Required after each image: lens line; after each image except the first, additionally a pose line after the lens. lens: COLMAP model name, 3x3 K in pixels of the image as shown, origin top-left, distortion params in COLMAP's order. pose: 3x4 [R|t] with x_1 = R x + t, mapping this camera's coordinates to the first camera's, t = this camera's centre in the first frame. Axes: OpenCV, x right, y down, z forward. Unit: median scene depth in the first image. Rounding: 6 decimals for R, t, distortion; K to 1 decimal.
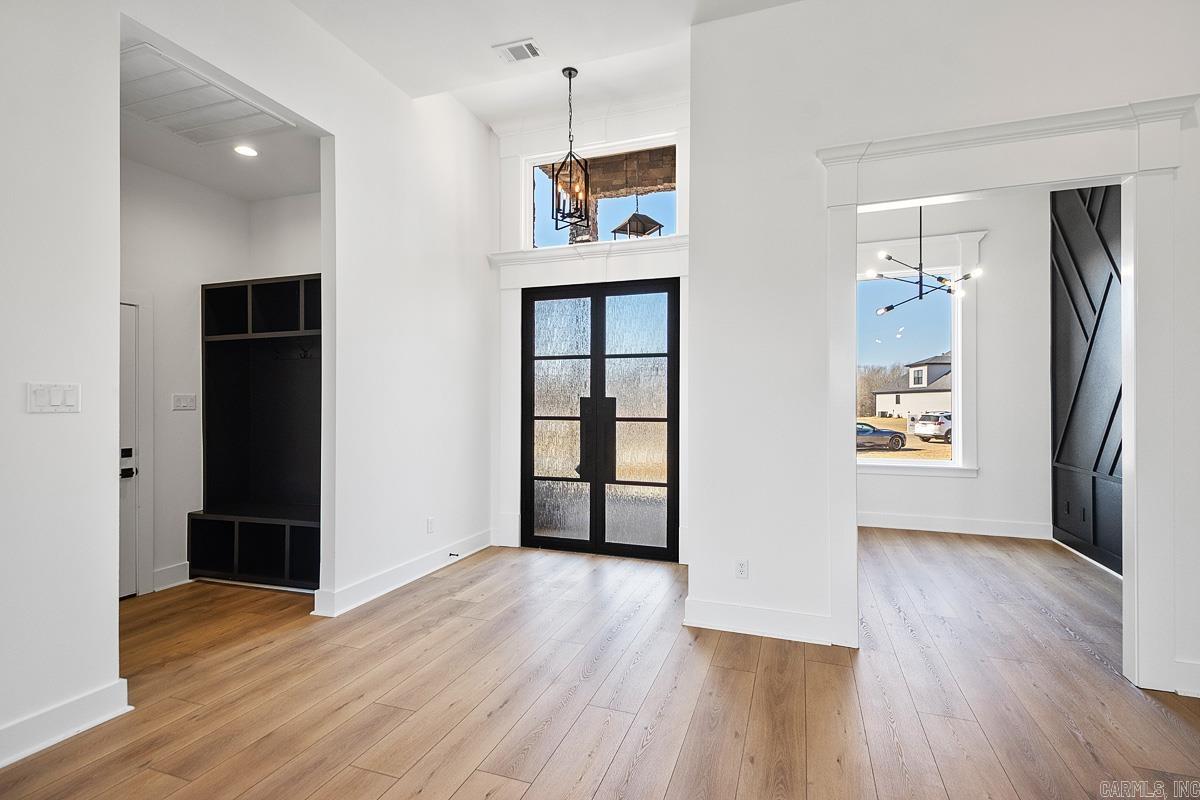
lens RADIAL K [[556.3, 0, 605.9], [0, 556.3, 397.3], [0, 0, 1]] dist [0.032771, -0.014361]
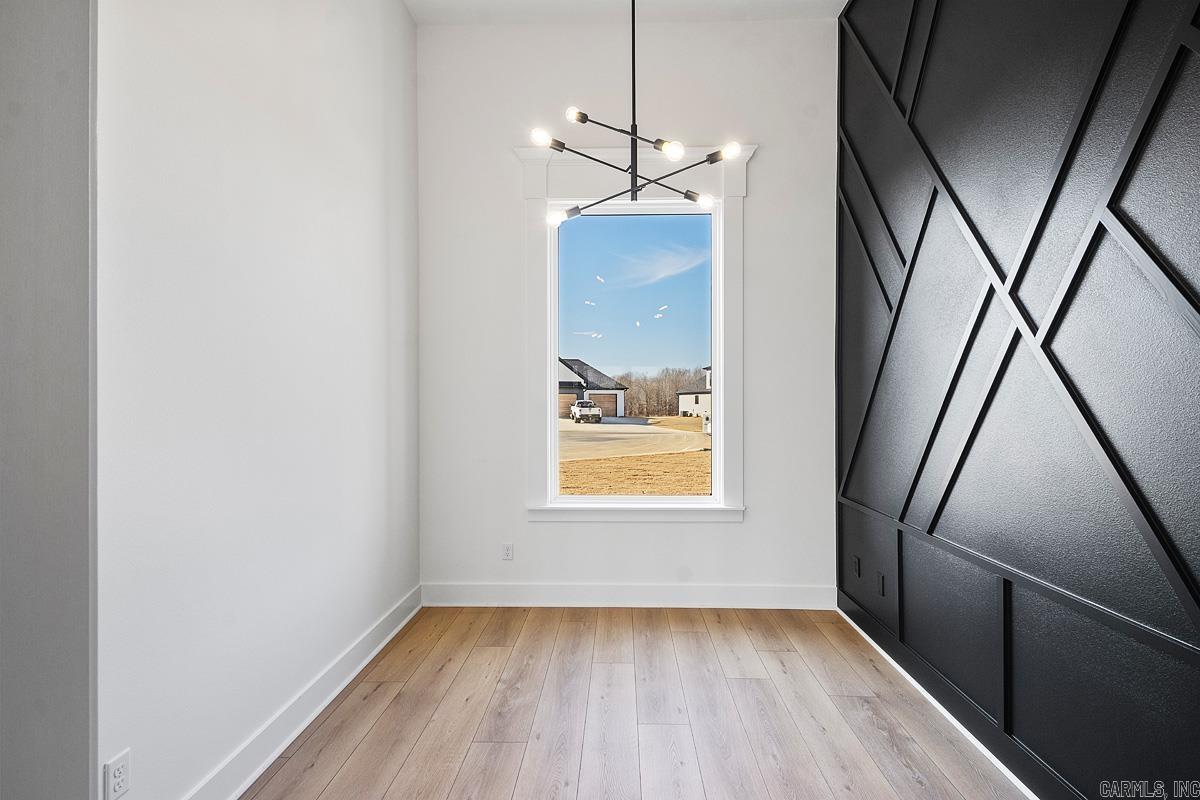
lens RADIAL K [[556.3, 0, 606.9], [0, 556.3, 398.7], [0, 0, 1]] dist [0.032771, -0.014361]
pose [[0.951160, 0.004054, 0.308672, 0.320913], [-0.005200, 0.999982, 0.002891, -0.003009], [-0.308655, -0.004355, 0.951164, 0.449576]]
